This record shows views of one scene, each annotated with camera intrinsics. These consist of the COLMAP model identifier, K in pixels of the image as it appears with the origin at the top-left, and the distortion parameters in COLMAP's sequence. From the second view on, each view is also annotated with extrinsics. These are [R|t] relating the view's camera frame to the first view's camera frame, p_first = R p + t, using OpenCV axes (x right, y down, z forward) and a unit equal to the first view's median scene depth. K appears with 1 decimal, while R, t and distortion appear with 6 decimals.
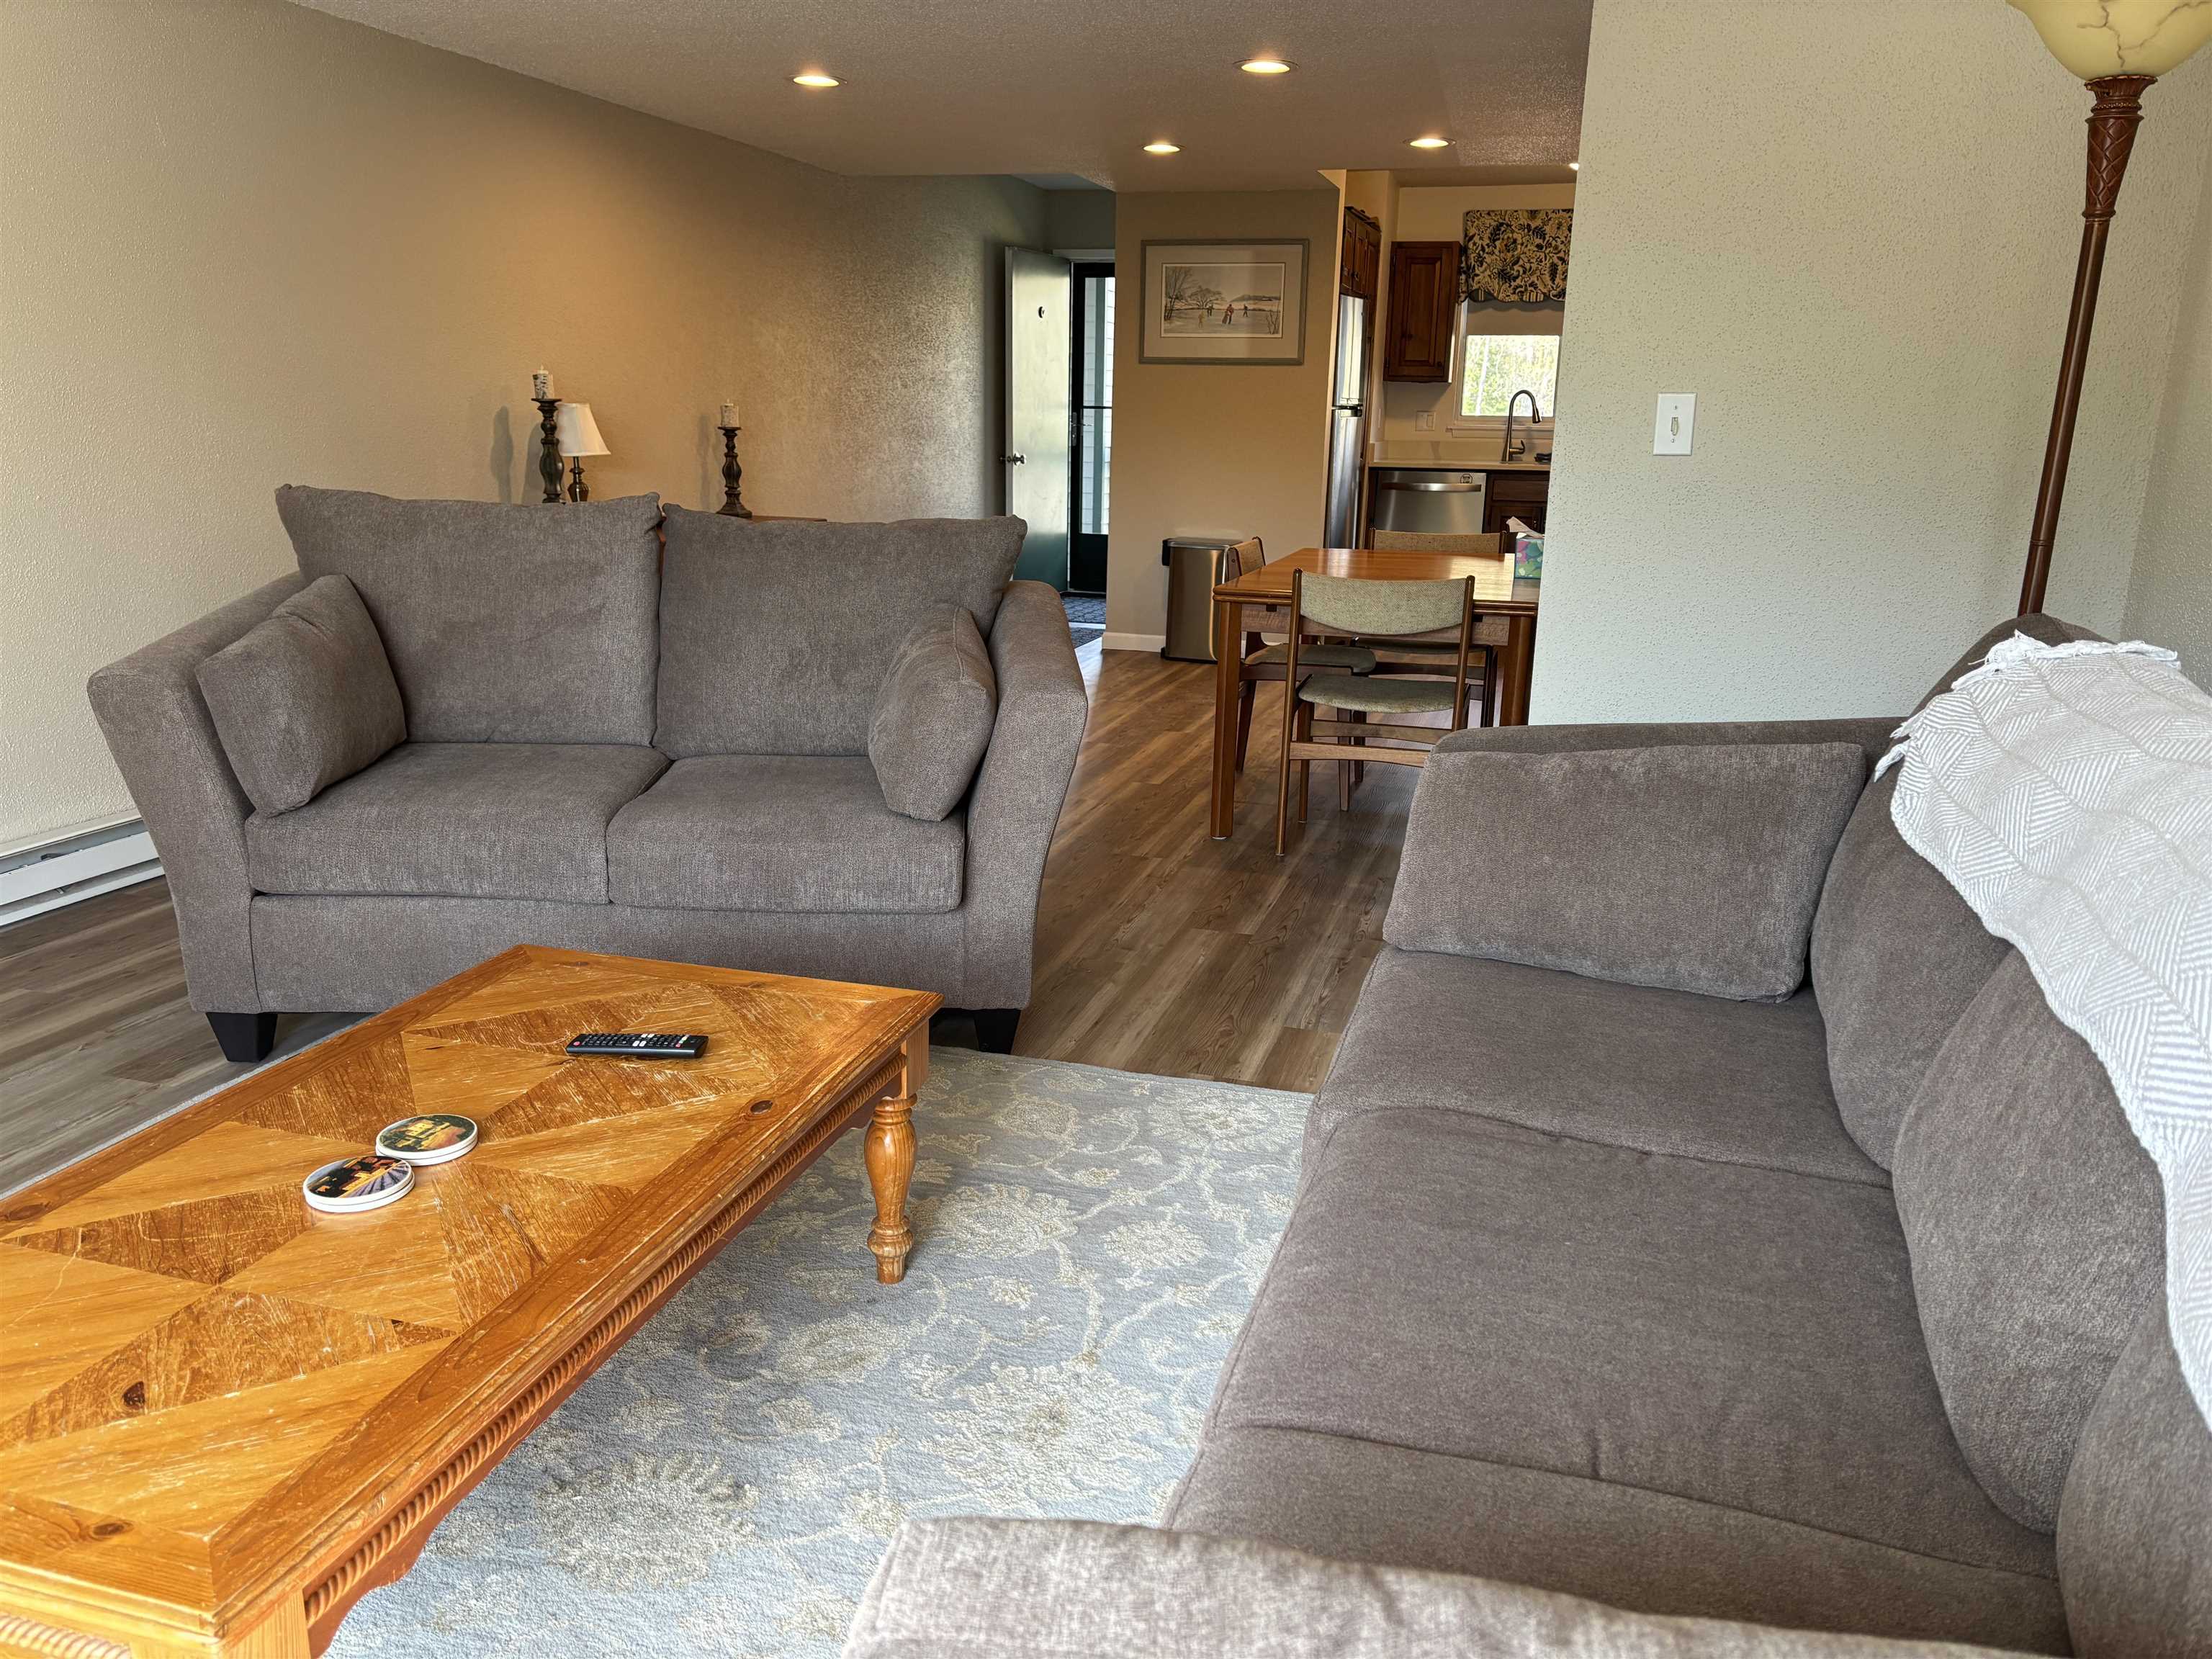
lens RADIAL K [[1660.1, 0, 1107.8], [0, 1660.1, 826.4], [0, 0, 1]] dist [0.052974, -0.063691]
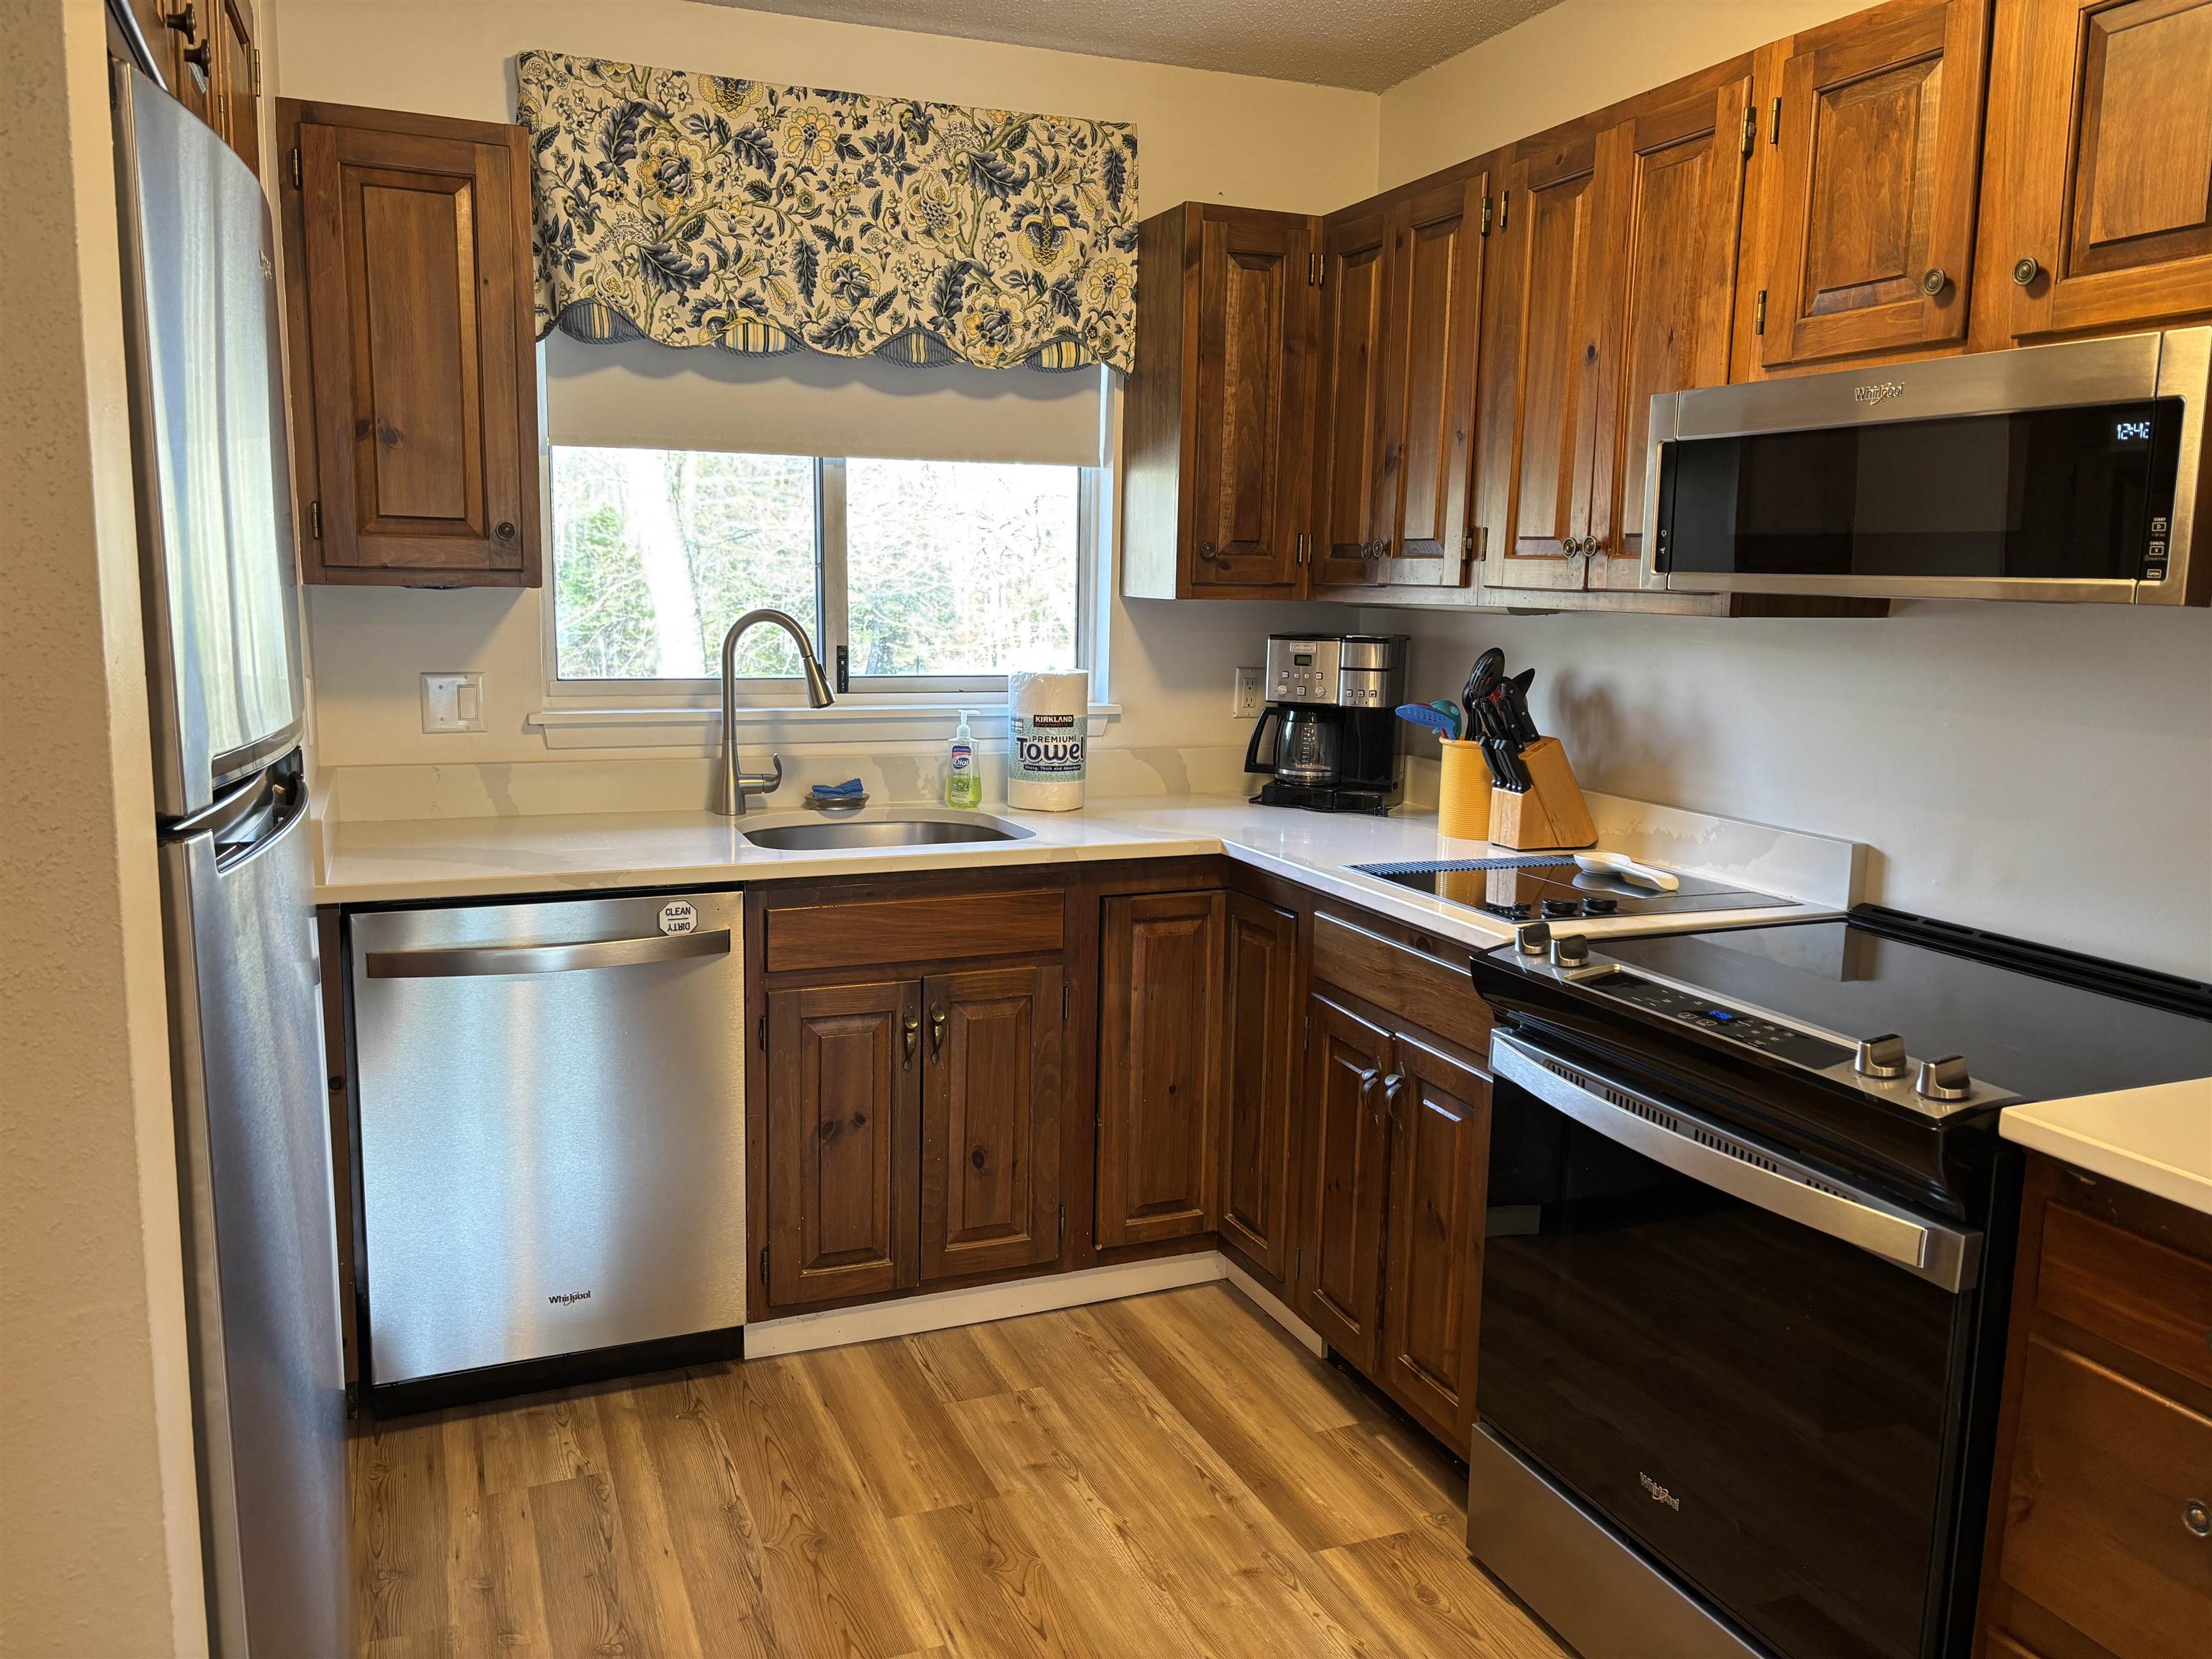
lens RADIAL K [[1660.1, 0, 1099.4], [0, 1660.1, 818.5], [0, 0, 1]] dist [0.052974, -0.063691]
pose [[0.784808, -0.099971, 0.611623, 0.093379], [0.150725, 0.988061, -0.031902, -0.199971], [-0.601131, 0.117223, 0.790506, 0.704016]]
